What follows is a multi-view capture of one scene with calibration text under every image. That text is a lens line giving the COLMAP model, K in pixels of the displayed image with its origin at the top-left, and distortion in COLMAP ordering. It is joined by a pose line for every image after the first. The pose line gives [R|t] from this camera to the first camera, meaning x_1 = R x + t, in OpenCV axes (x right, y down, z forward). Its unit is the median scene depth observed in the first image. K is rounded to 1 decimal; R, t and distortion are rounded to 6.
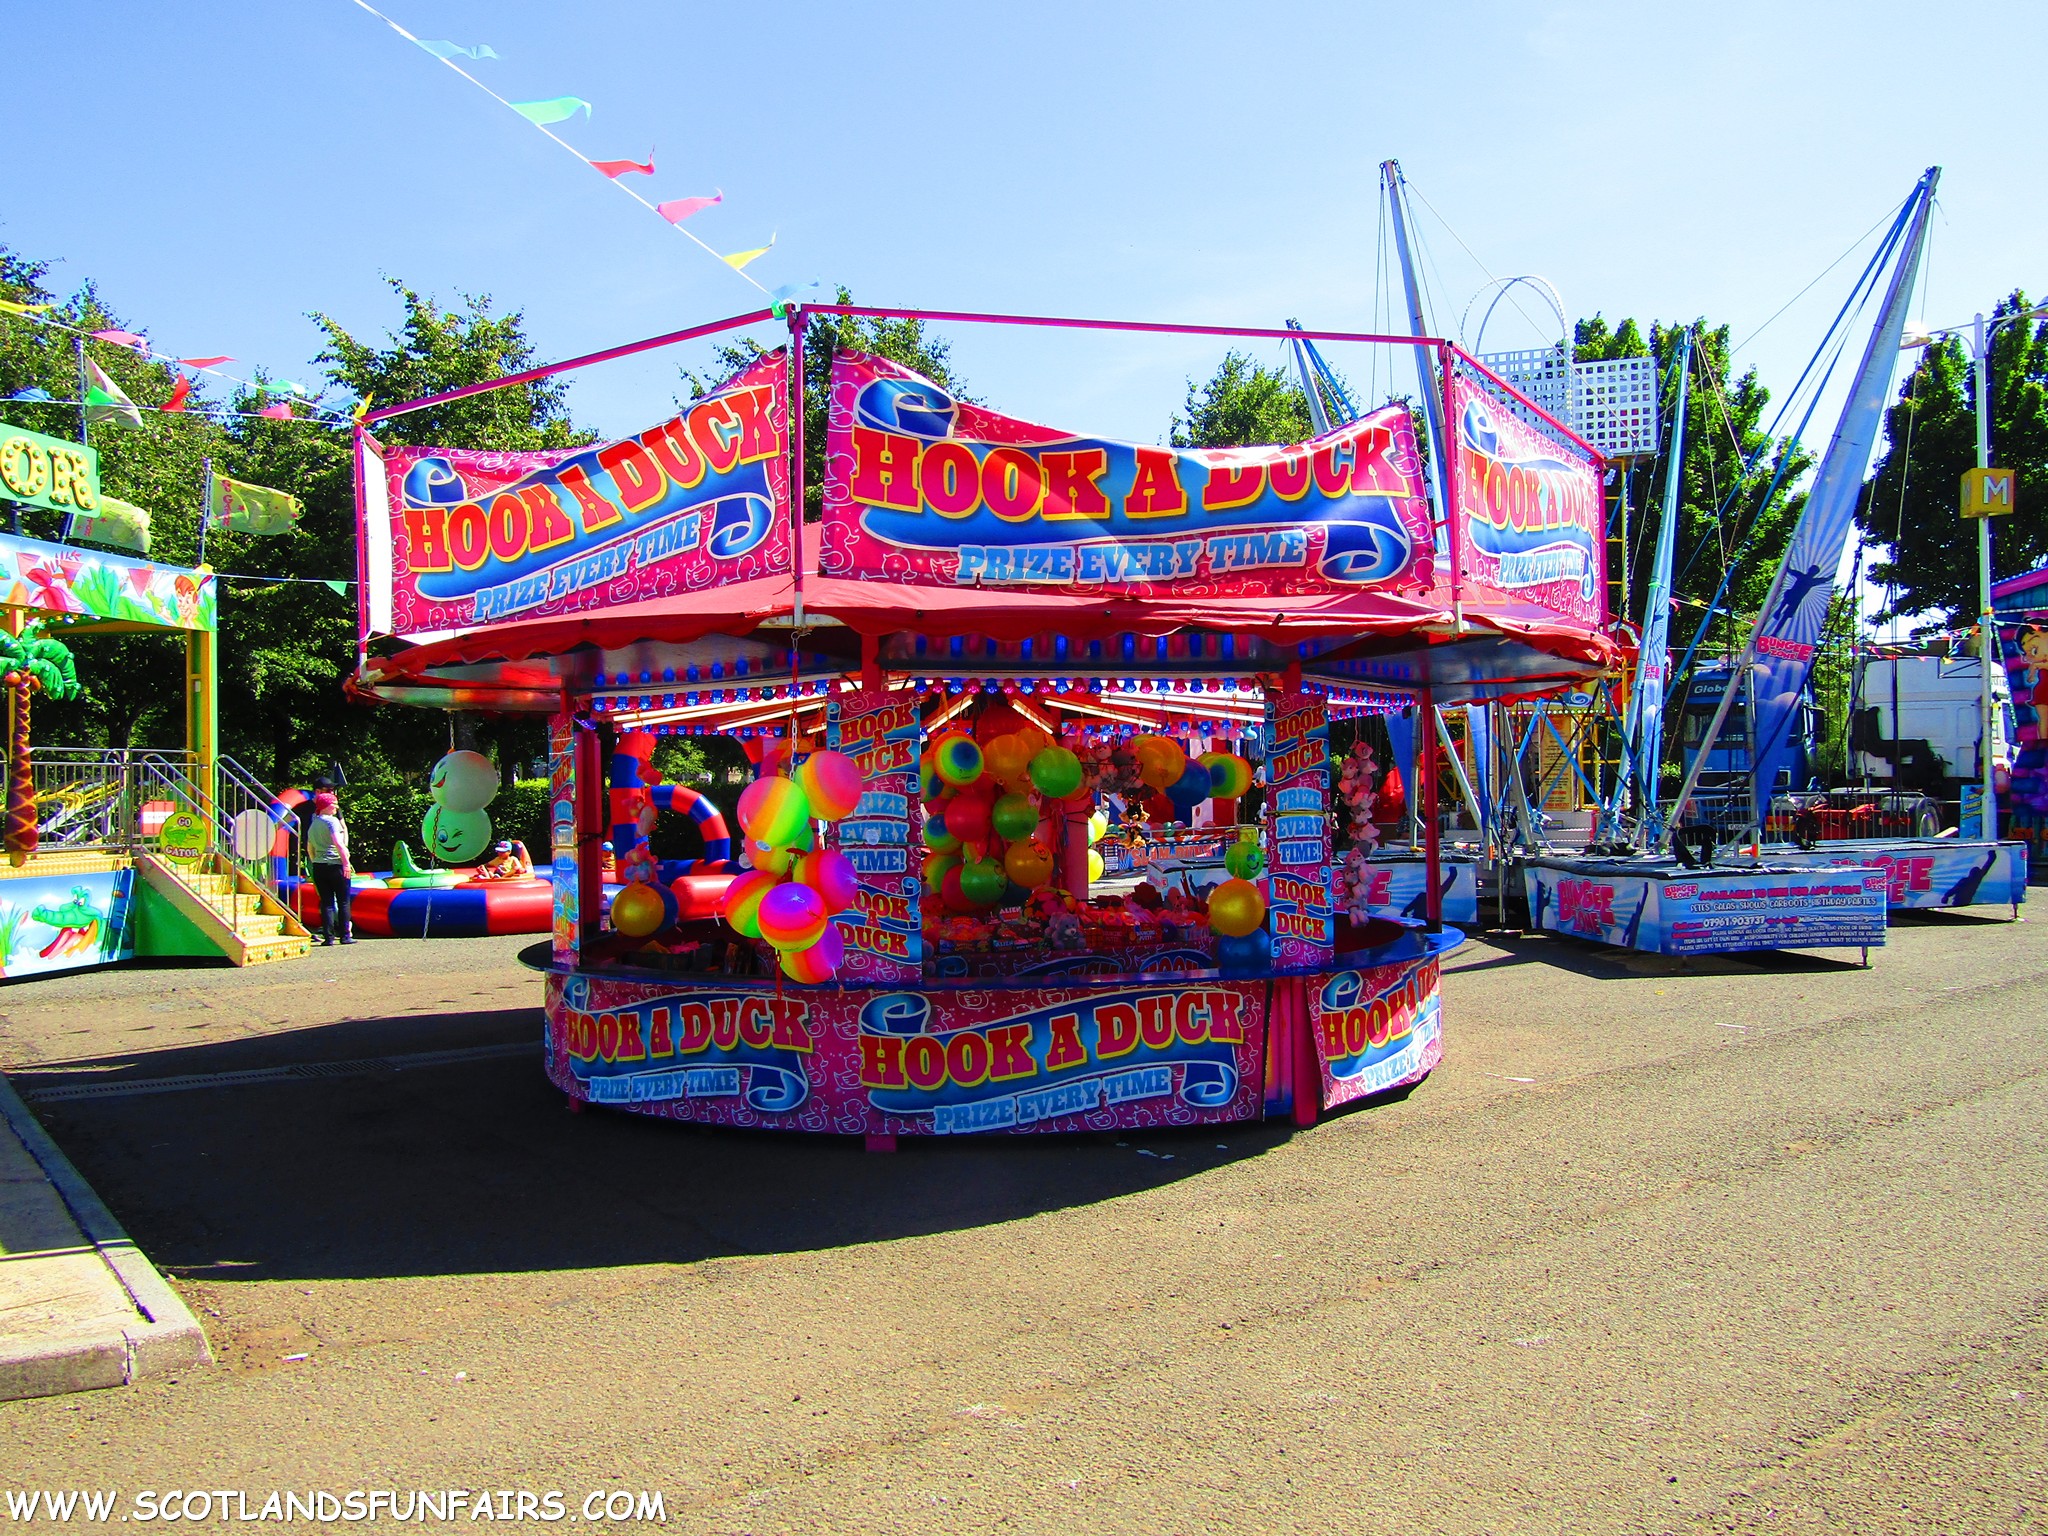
lens RADIAL K [[1632.7, 0, 1024.0], [0, 1632.7, 768.0], [0, 0, 1]] dist [-0.012905, -0.001292]
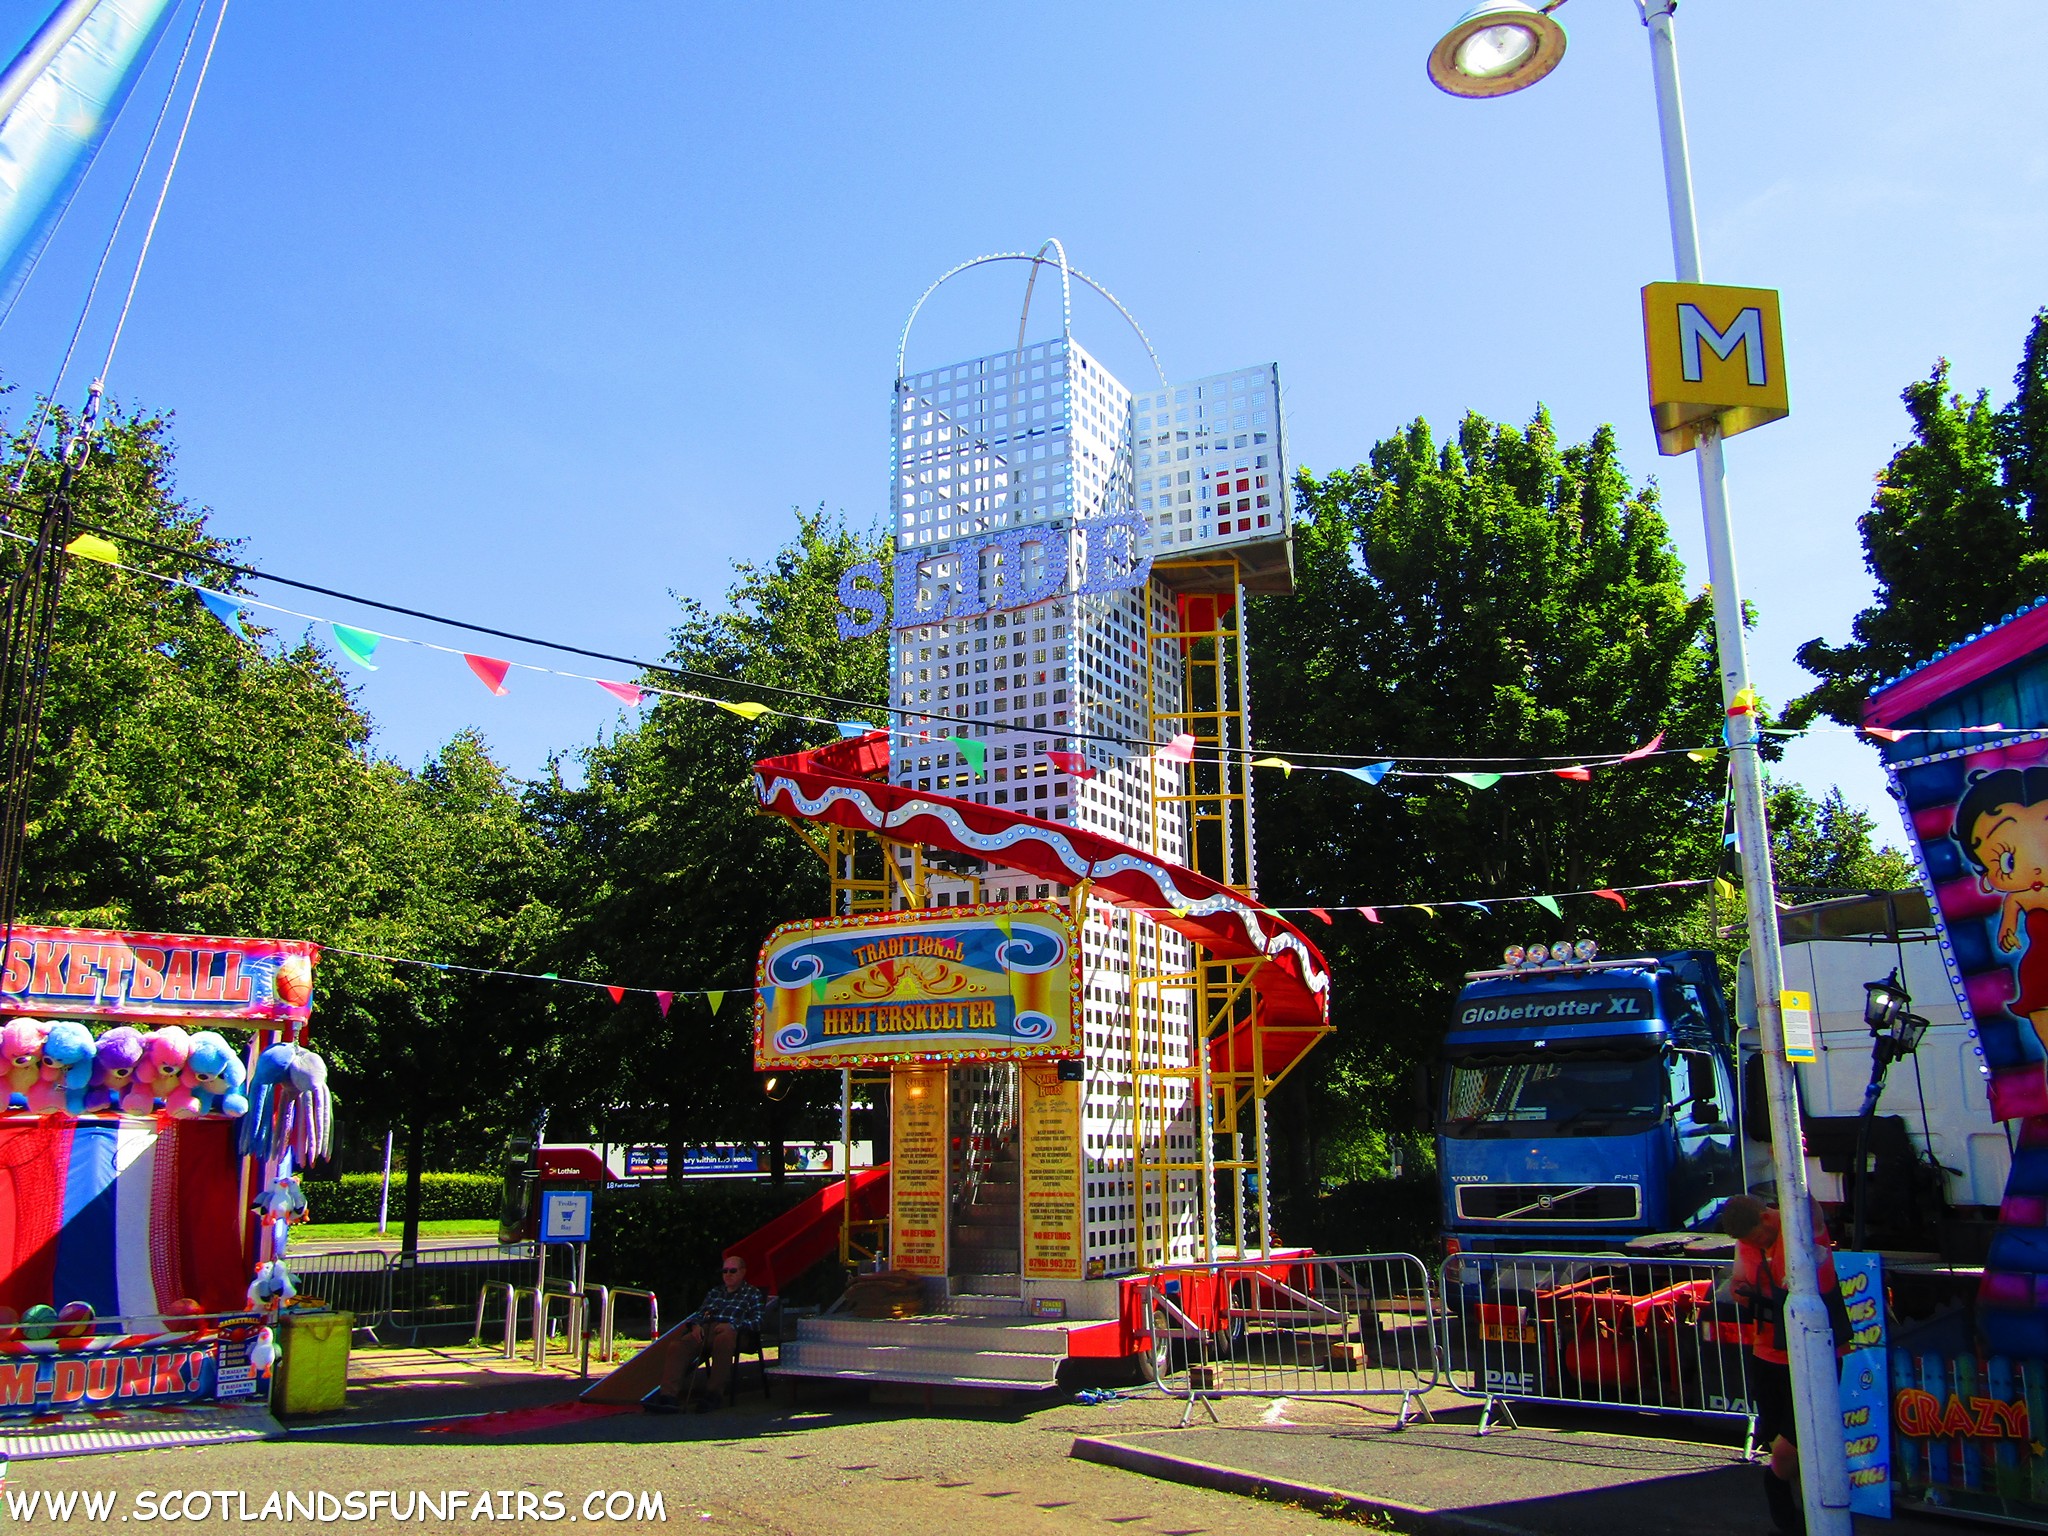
lens RADIAL K [[1683.7, 0, 1024.0], [0, 1683.7, 768.0], [0, 0, 1]] dist [-0.004128, -0.011927]
pose [[0.991858, -0.026039, -0.124659, 0.441620], [-0.002349, 0.974965, -0.222345, -0.008969], [0.127327, 0.220828, 0.966966, 0.593874]]
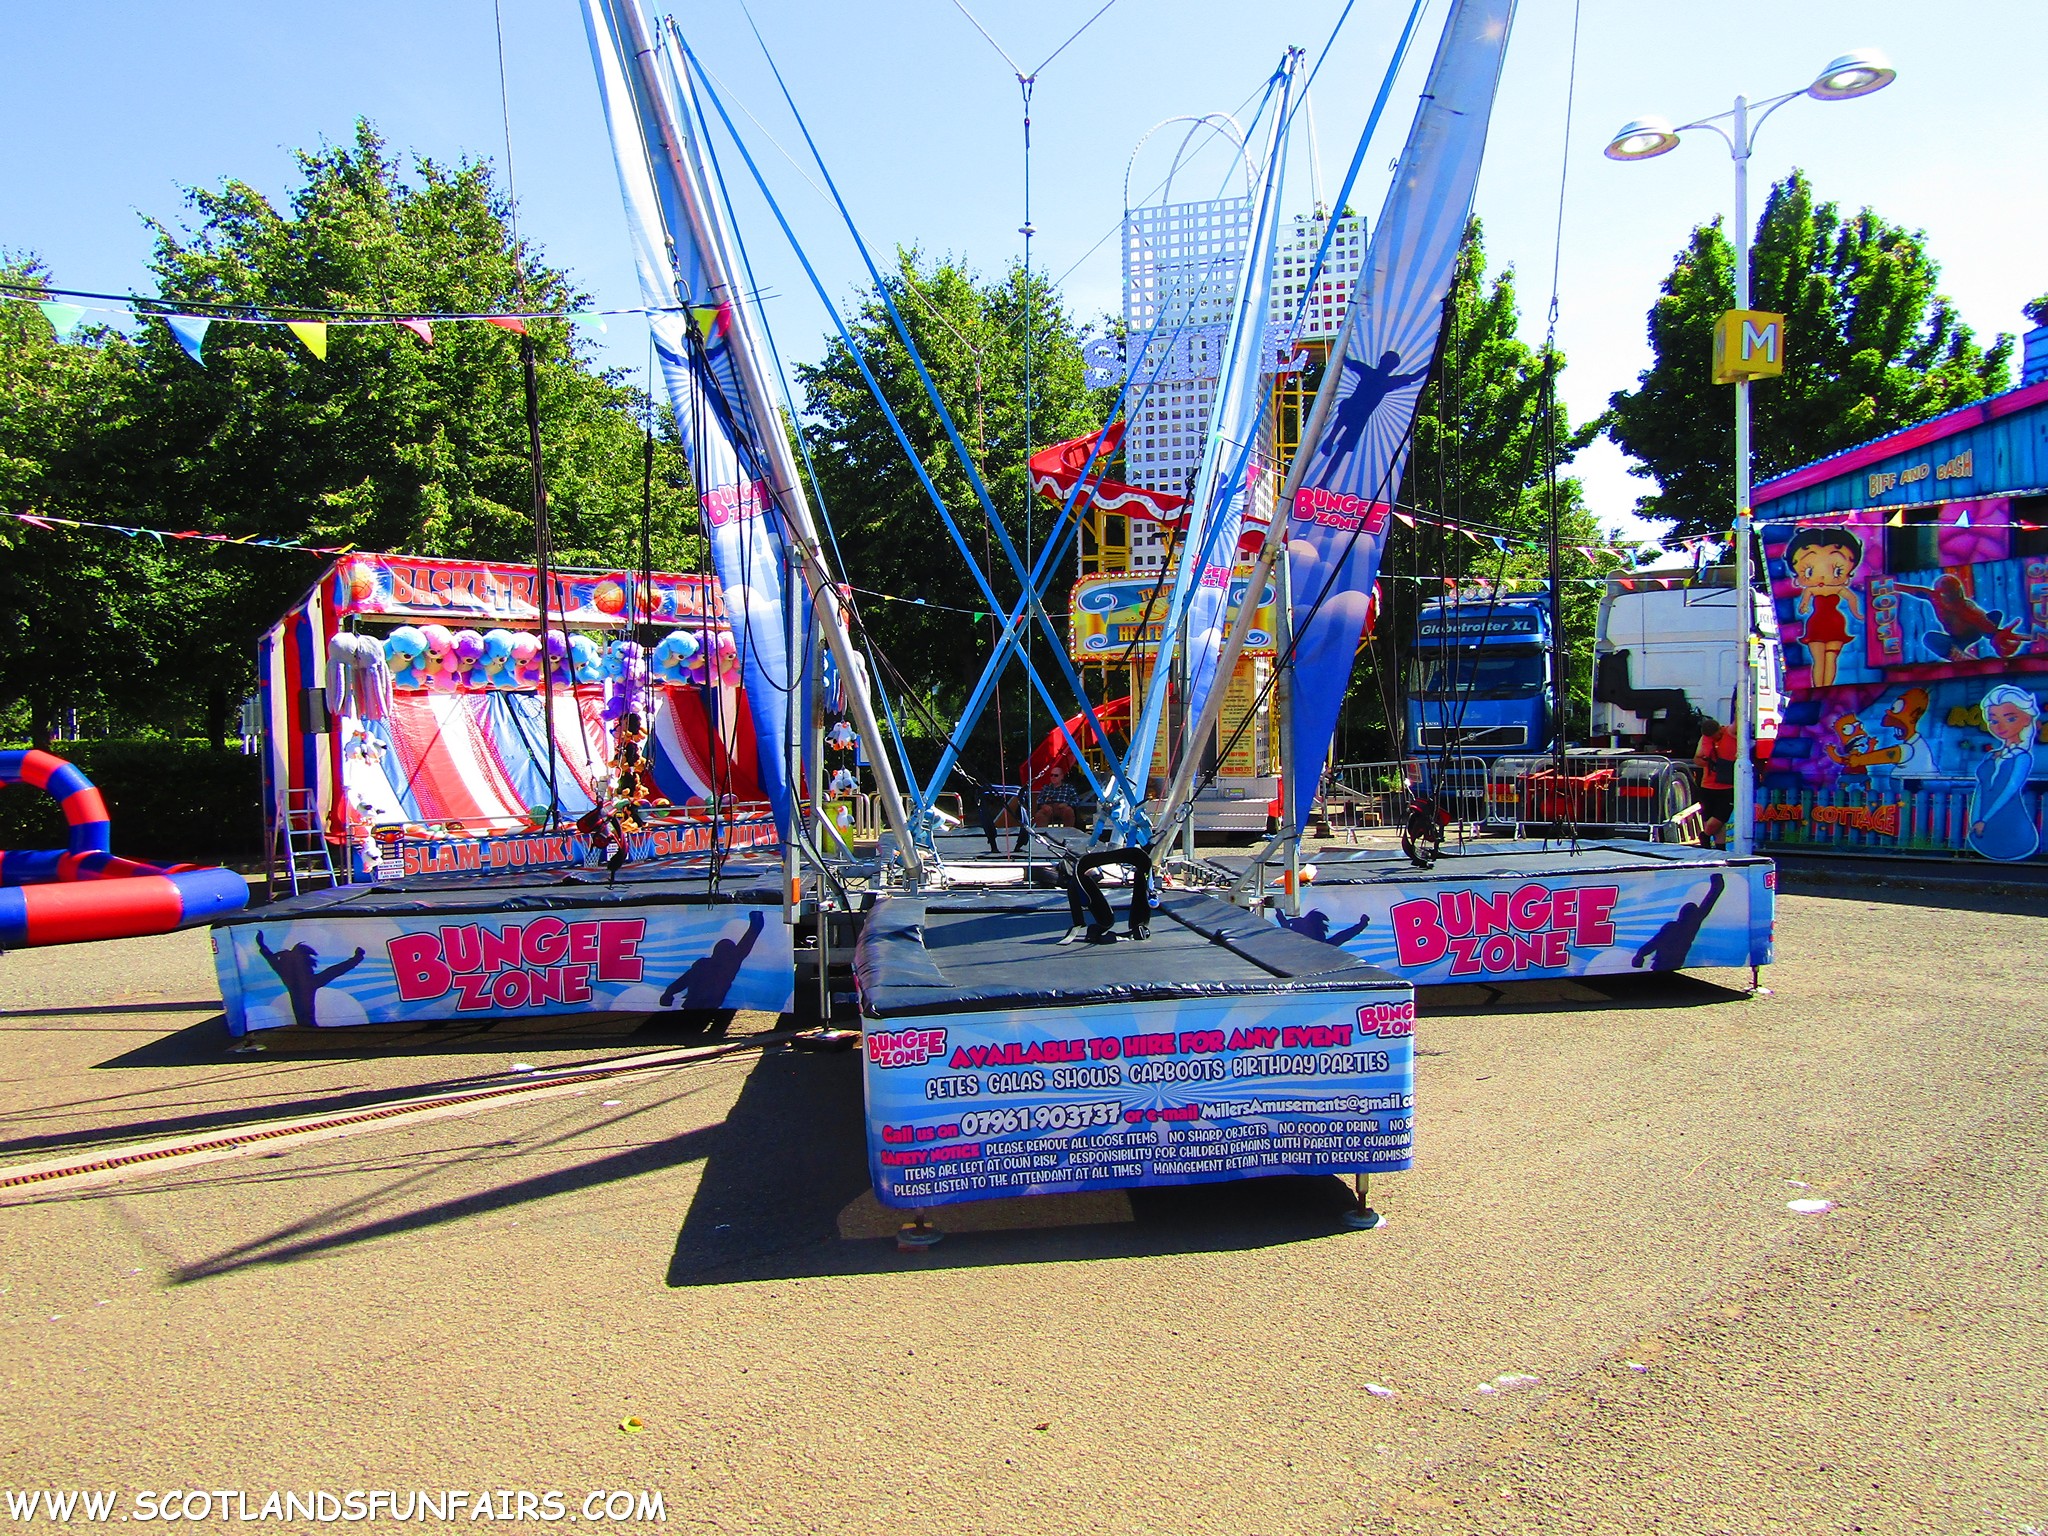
lens RADIAL K [[1478.2, 0, 1024.0], [0, 1478.2, 768.0], [0, 0, 1]] dist [-0.005033, -0.003249]
pose [[0.998083, -0.002310, 0.061844, 0.204023], [0.000261, 0.999451, 0.033119, -0.002710], [-0.061887, -0.033040, 0.997536, 0.317202]]
